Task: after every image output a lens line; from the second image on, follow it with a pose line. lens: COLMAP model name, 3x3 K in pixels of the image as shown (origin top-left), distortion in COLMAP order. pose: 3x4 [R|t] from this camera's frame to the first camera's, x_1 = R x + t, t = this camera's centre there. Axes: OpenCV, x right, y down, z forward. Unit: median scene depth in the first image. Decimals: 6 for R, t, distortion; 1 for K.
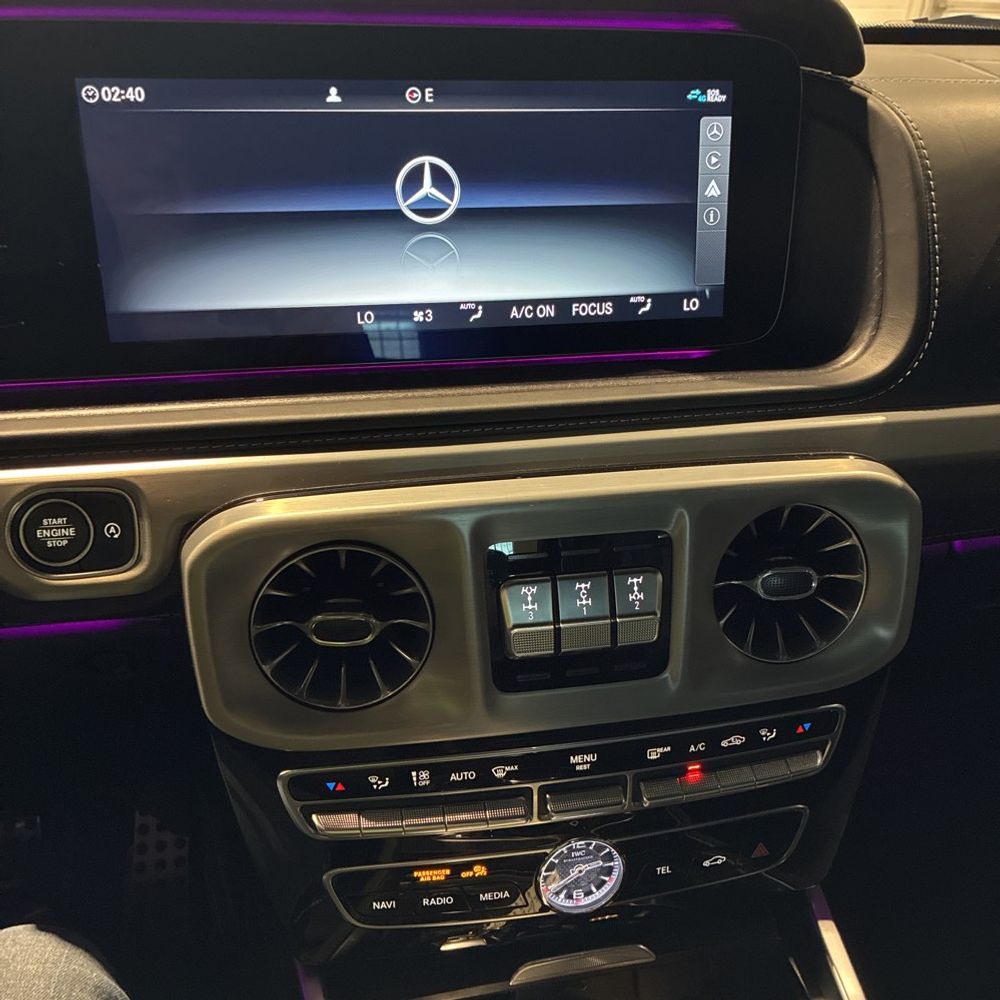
lens RADIAL K [[1015.1, 0, 505.1], [0, 1015.1, 501.4], [0, 0, 1]] dist [0.015381, 0.000000]
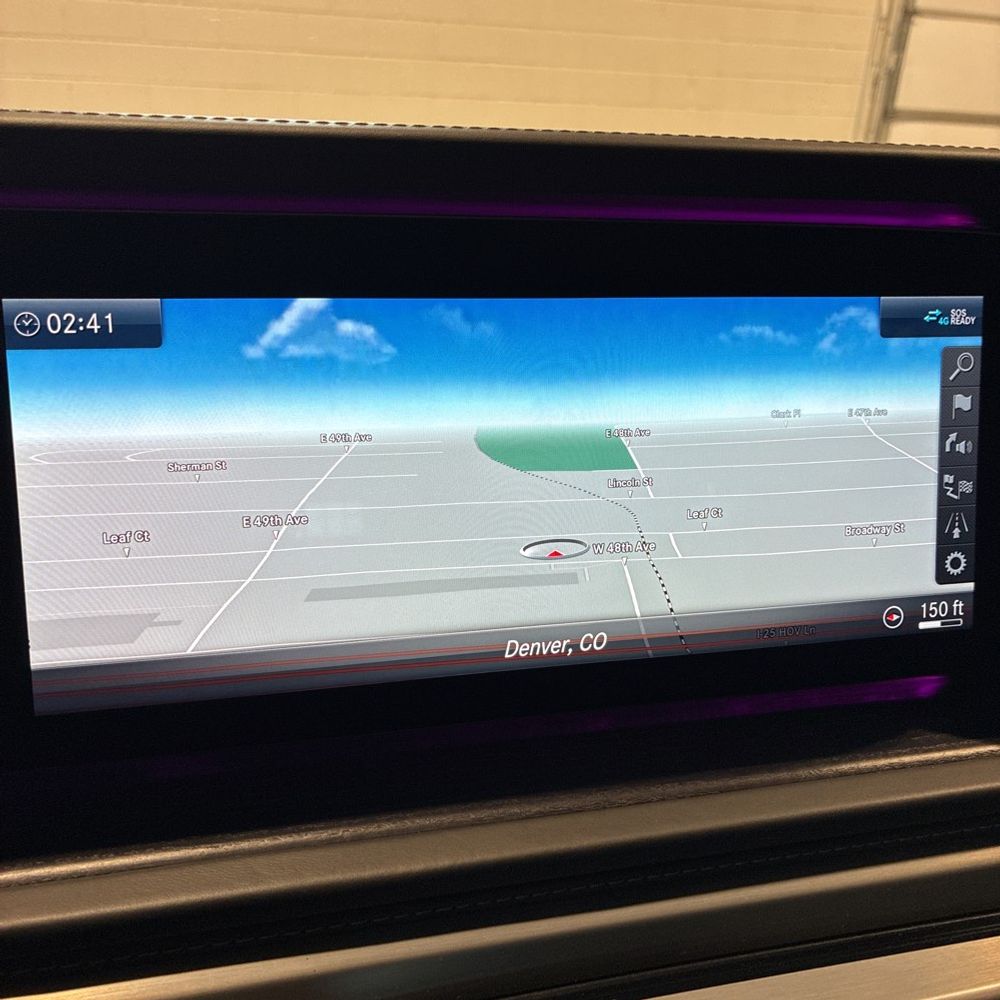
lens RADIAL K [[1015.1, 0, 502.4], [0, 1015.1, 499.8], [0, 0, 1]] dist [0.015381, 0.000000]
pose [[0.998765, -0.007838, 0.049063, -0.143814], [0.015544, 0.987203, -0.158711, -0.182670], [-0.047191, 0.159277, 0.986105, 0.377967]]
